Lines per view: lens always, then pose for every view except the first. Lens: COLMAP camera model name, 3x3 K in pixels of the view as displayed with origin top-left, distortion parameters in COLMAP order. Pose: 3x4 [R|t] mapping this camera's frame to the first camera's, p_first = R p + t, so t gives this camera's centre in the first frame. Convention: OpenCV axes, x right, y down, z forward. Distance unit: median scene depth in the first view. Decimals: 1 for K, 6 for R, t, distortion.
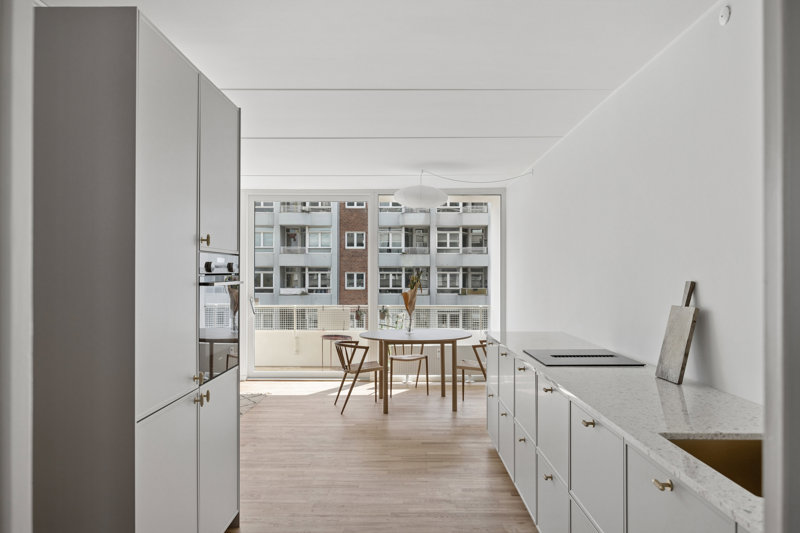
lens RADIAL K [[619.0, 0, 400.0], [0, 619.0, 266.5], [0, 0, 1]] dist [0.002850, 0.000143]
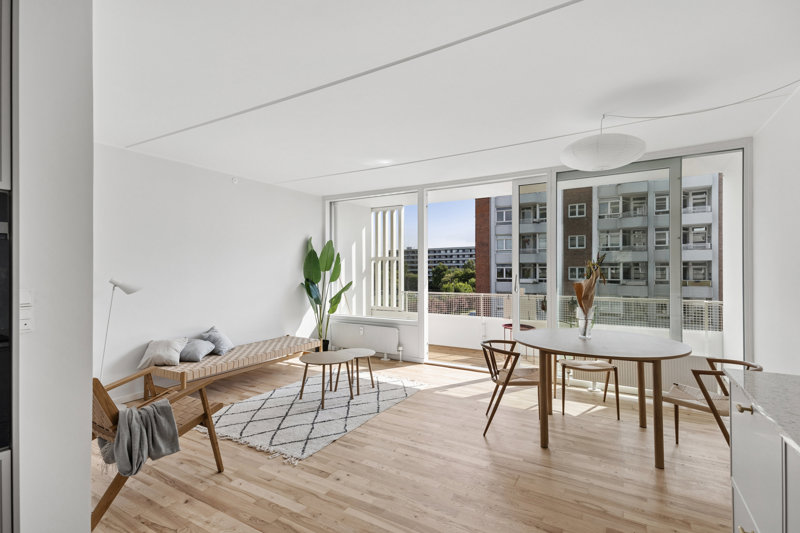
lens RADIAL K [[383.2, 0, 400.0], [0, 383.2, 266.5], [0, 0, 1]] dist [0.034077, -0.000186]
pose [[0.862972, -0.007340, -0.505198, 0.015055], [0.008791, 0.999961, 0.000487, 0.004904], [0.505175, -0.004862, 0.863003, 0.122367]]
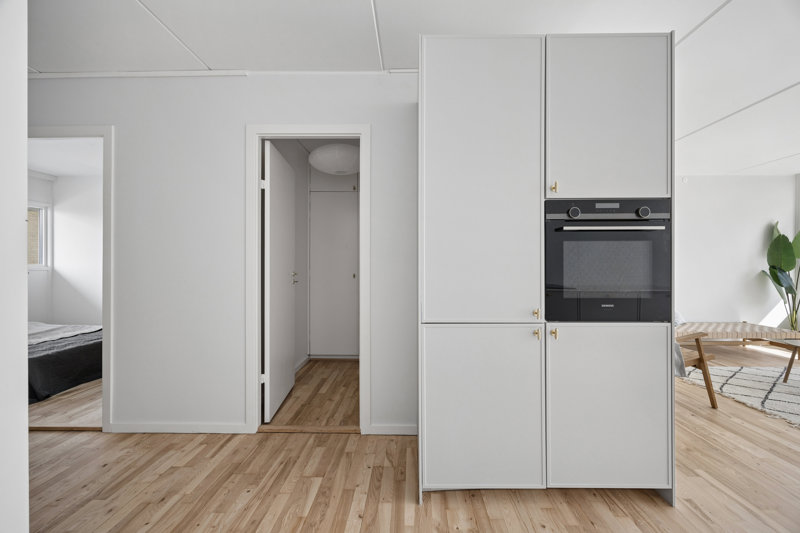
lens RADIAL K [[302.7, 0, 400.0], [0, 302.7, 266.5], [0, 0, 1]] dist [-0.000411, -0.000123]
pose [[-0.009804, -0.006322, -0.999932, 0.021326], [0.012089, 0.999906, -0.006441, 0.008785], [0.999879, -0.012152, -0.009727, 0.096181]]
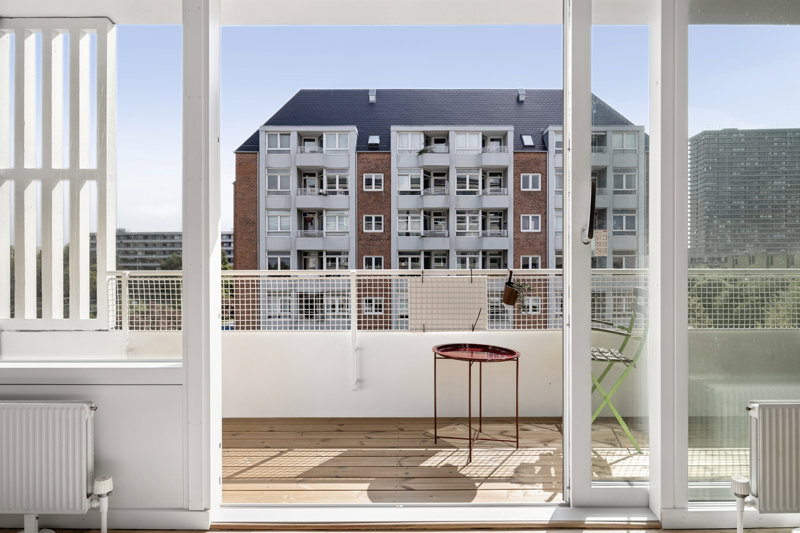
lens RADIAL K [[502.9, 0, 400.0], [0, 502.9, 266.5], [0, 0, 1]] dist [0.000291, -0.002064]
pose [[0.999993, -0.003720, 0.000631, -0.031062], [0.003711, 0.999902, 0.013478, 0.015457], [-0.000681, -0.013476, 0.999909, 0.201666]]
